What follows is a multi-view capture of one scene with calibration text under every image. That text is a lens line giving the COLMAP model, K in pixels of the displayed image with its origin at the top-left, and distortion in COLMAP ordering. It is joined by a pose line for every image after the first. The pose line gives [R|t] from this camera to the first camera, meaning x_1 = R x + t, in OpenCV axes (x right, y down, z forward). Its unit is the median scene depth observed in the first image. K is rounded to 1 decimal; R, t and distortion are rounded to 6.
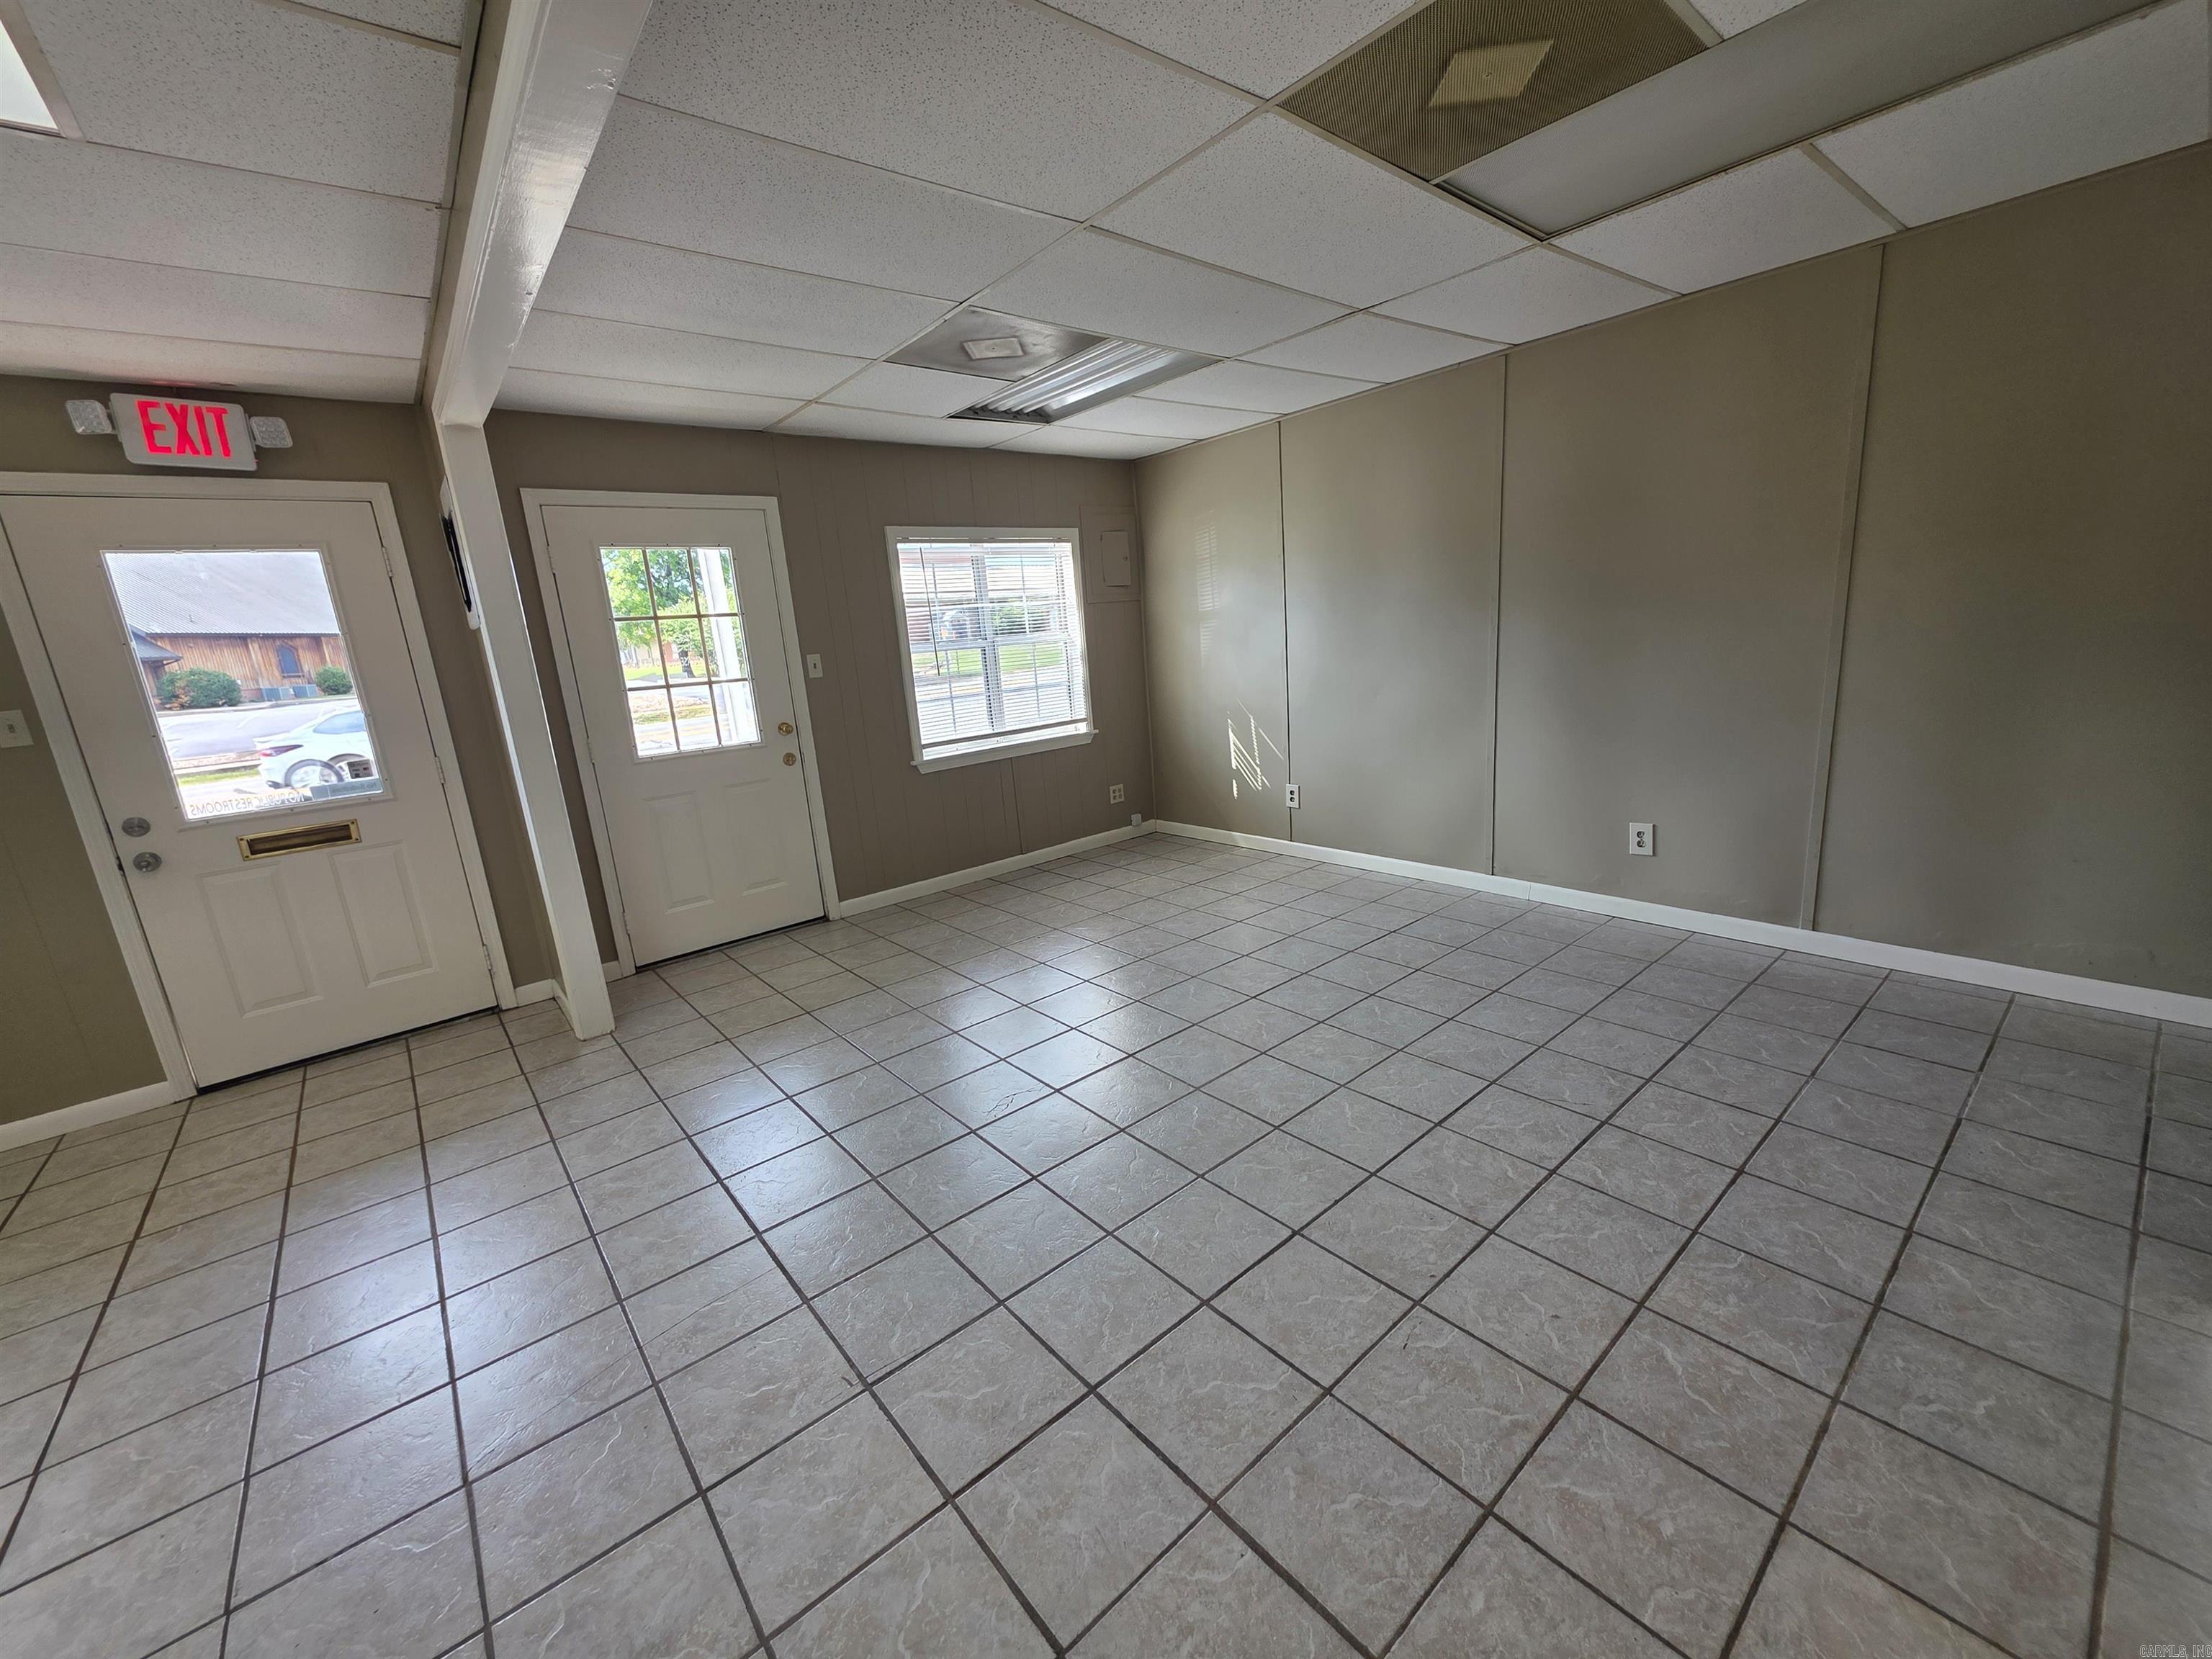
lens RADIAL K [[866.1, 0, 1105.3], [0, 866.1, 829.7], [0, 0, 1]] dist [0.000120, -0.000660]
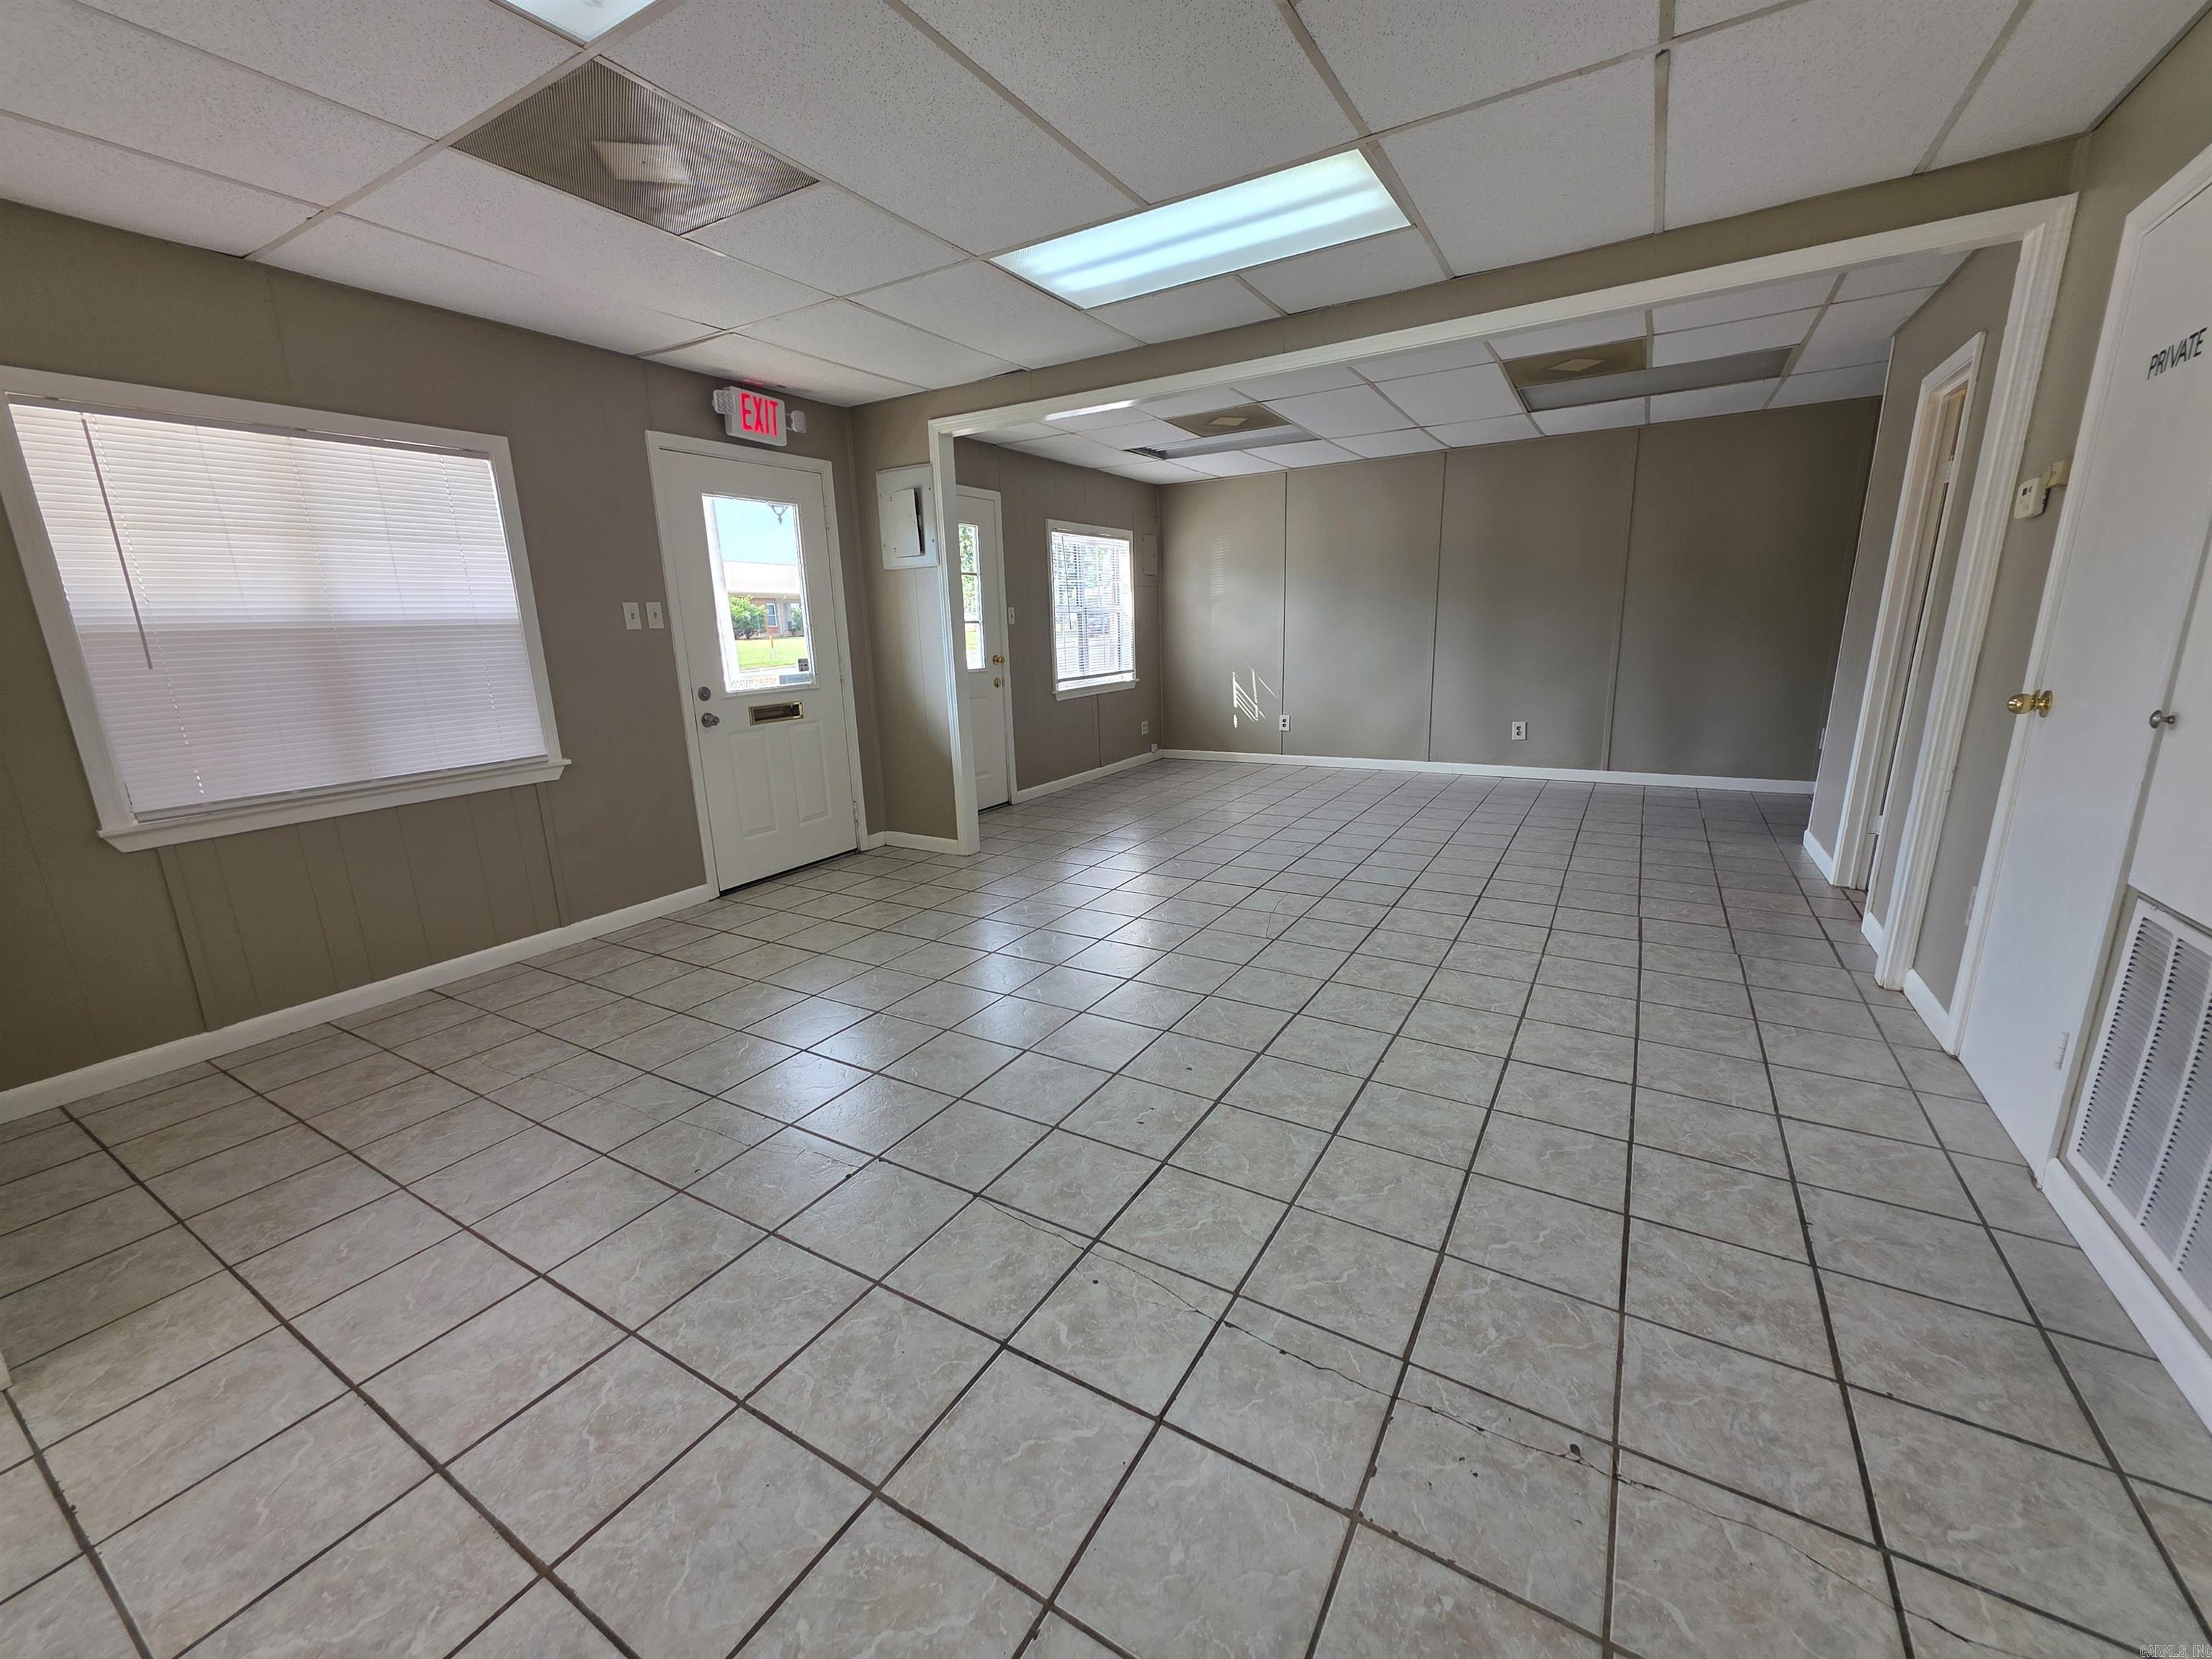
lens RADIAL K [[866.1, 0, 1111.3], [0, 866.1, 814.5], [0, 0, 1]] dist [0.000120, -0.000660]
pose [[0.944541, -0.028165, 0.327185, -0.748900], [0.038148, 0.998981, -0.024135, 0.192191], [-0.326171, 0.035278, 0.944652, -0.393194]]
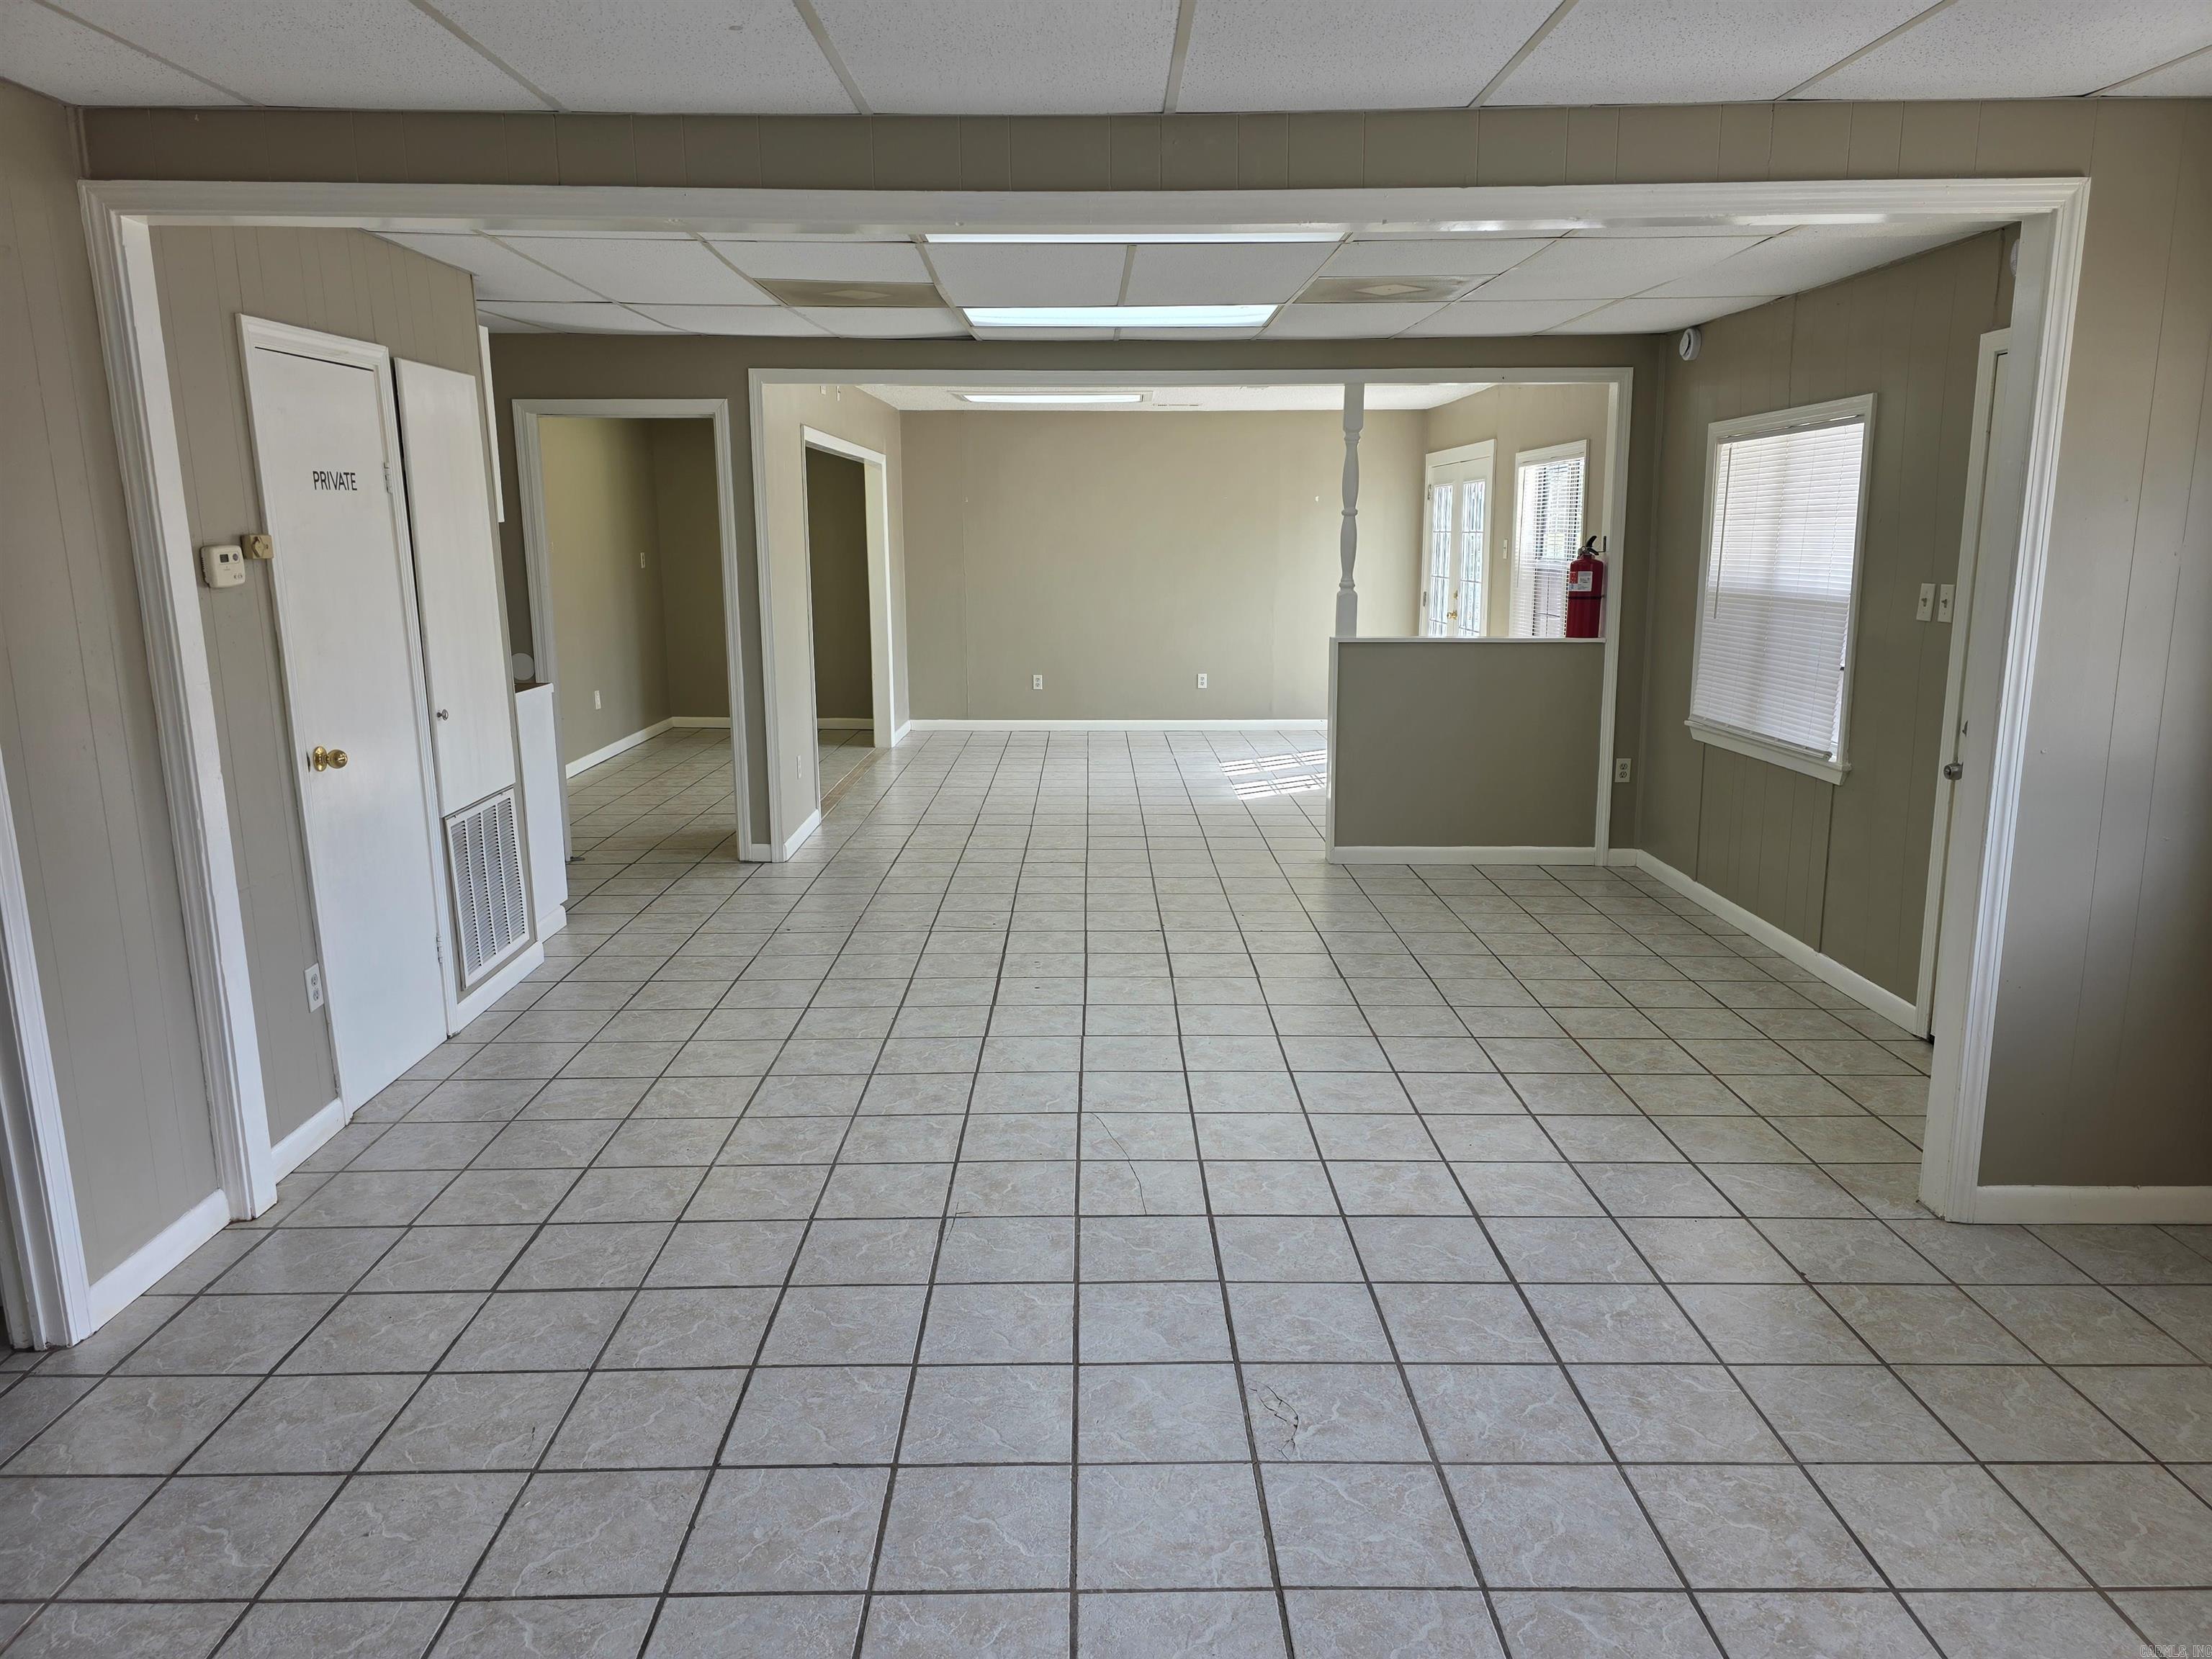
lens RADIAL K [[1526.0, 0, 1103.4], [0, 1526.0, 842.1], [0, 0, 1]] dist [0.001025, -0.004238]
pose [[-0.637789, 0.227332, -0.735898, 0.448730], [-0.129805, 0.910057, 0.393632, -0.301327], [0.759195, 0.346578, -0.550915, 0.949384]]
